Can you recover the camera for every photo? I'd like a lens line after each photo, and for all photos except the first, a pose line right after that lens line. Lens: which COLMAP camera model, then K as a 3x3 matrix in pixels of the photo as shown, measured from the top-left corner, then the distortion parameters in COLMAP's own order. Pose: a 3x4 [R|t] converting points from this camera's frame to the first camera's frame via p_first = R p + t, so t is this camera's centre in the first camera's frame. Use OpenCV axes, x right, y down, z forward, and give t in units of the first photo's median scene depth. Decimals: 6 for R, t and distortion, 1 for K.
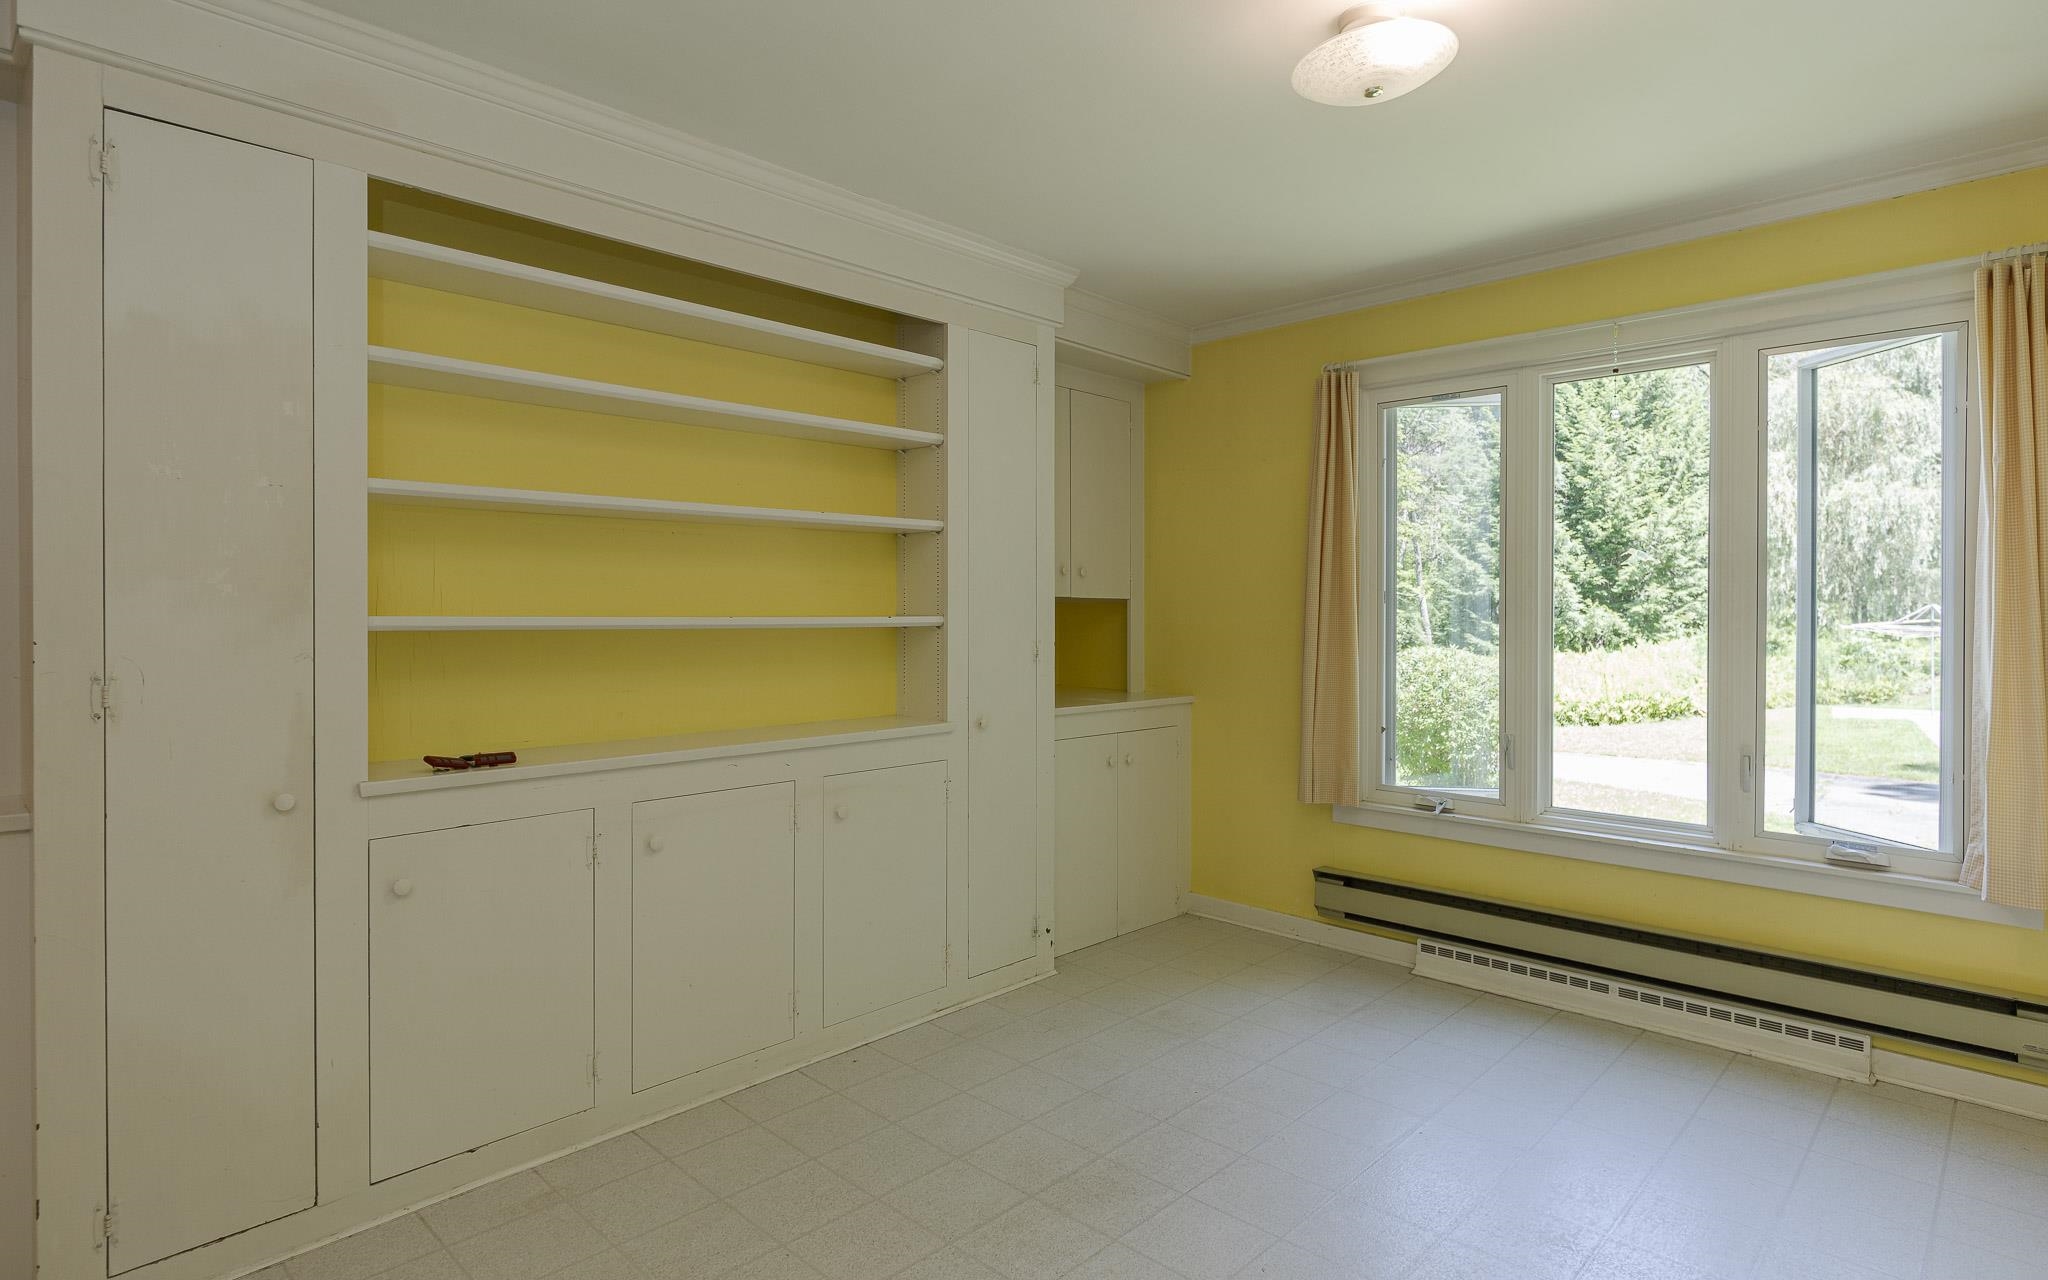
lens RADIAL K [[1071.7, 0, 1004.1], [0, 1071.7, 618.8], [0, 0, 1]] dist [0.002304, -0.000388]
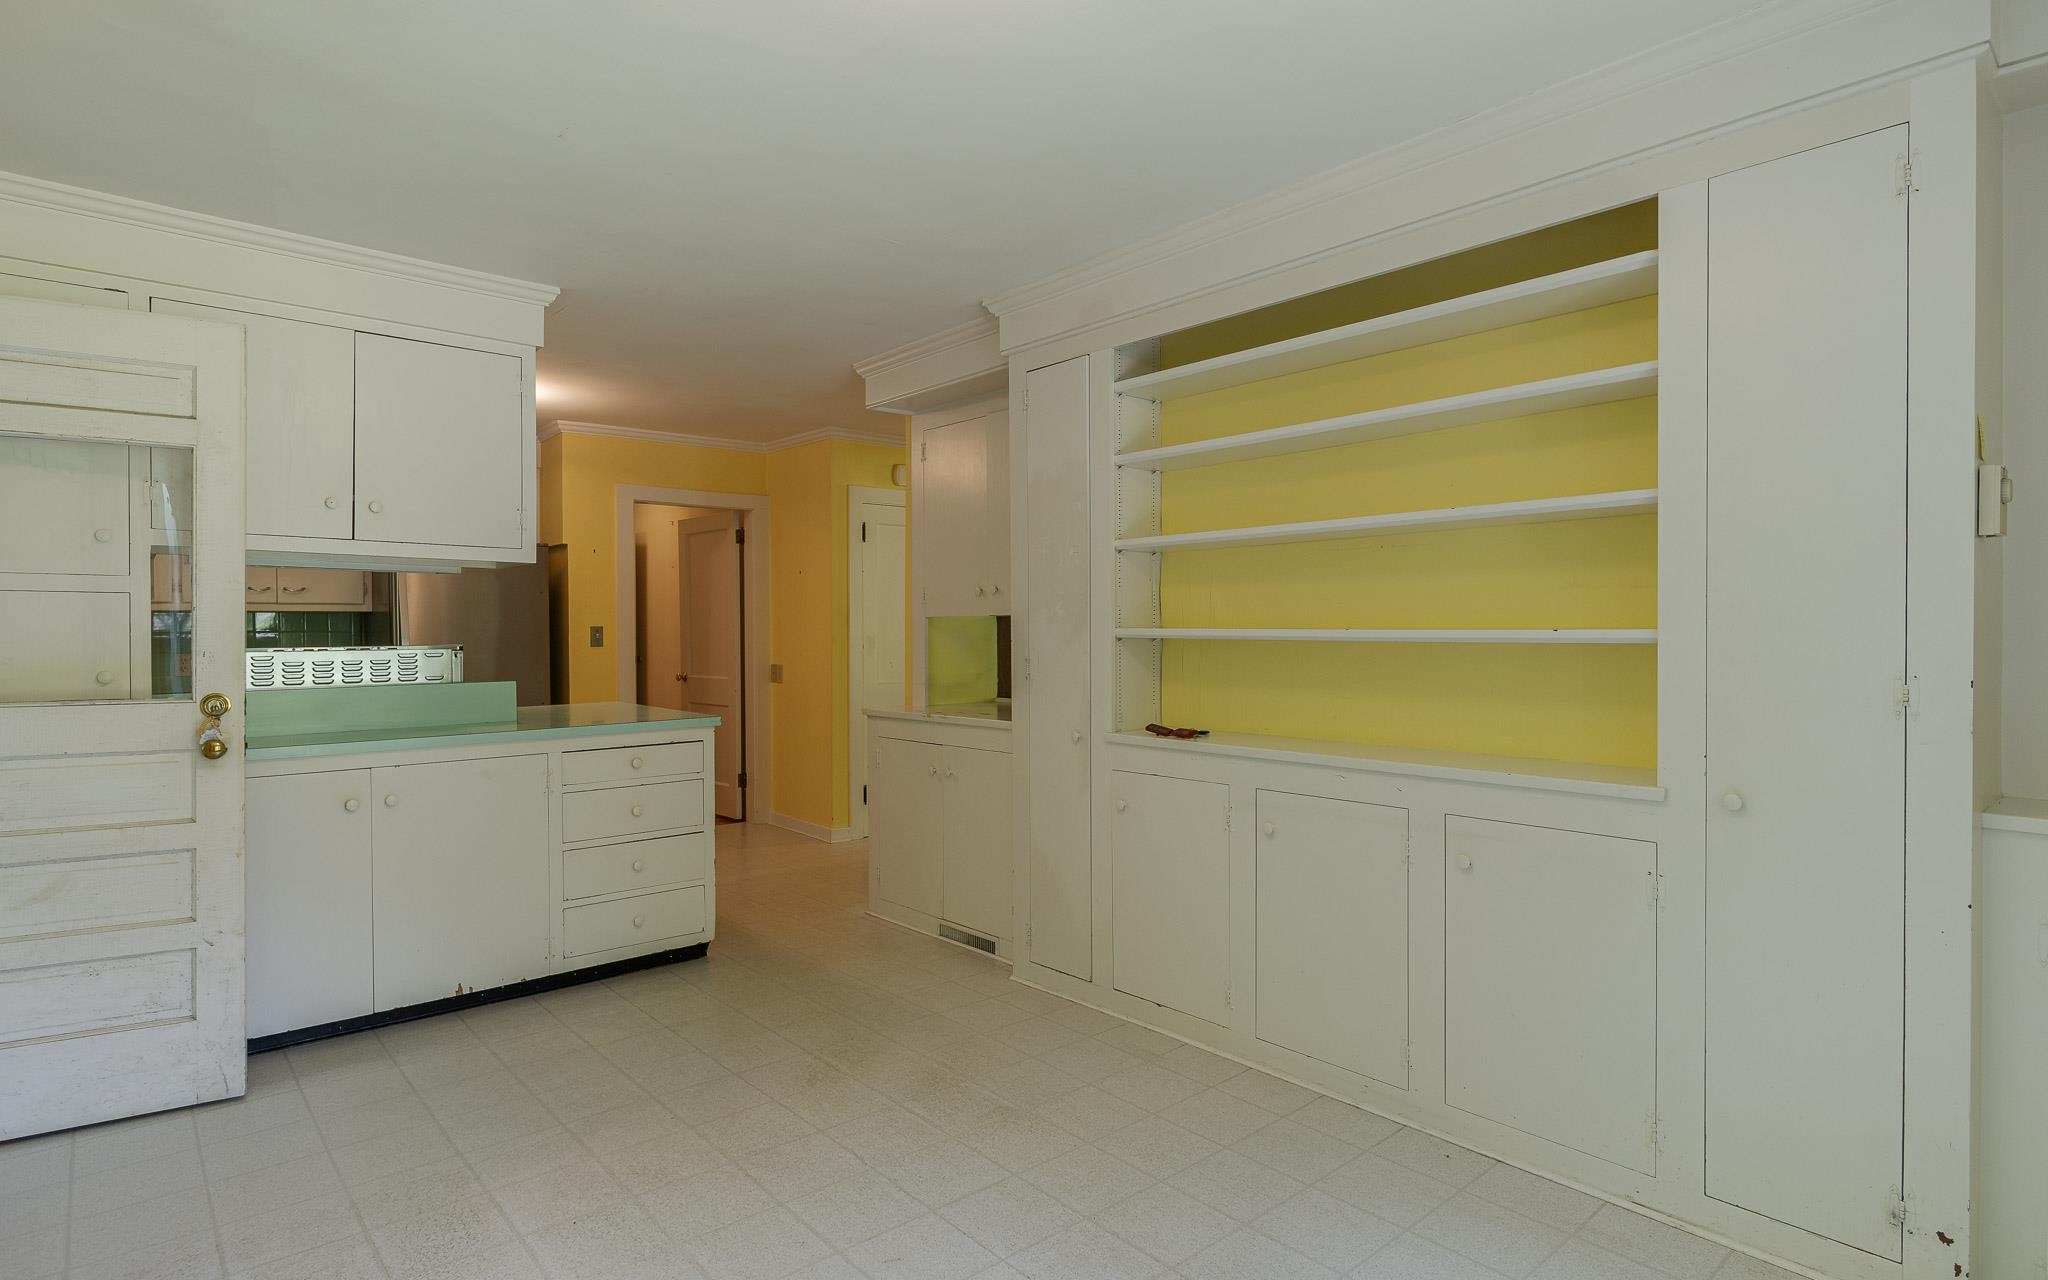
lens RADIAL K [[1071.7, 0, 1004.1], [0, 1071.7, 618.8], [0, 0, 1]] dist [0.002304, -0.000388]
pose [[-0.098663, -0.003078, -0.995116, 0.856211], [0.000959, 0.999994, -0.003188, -0.010081], [0.995120, -0.001269, -0.098659, 0.855726]]
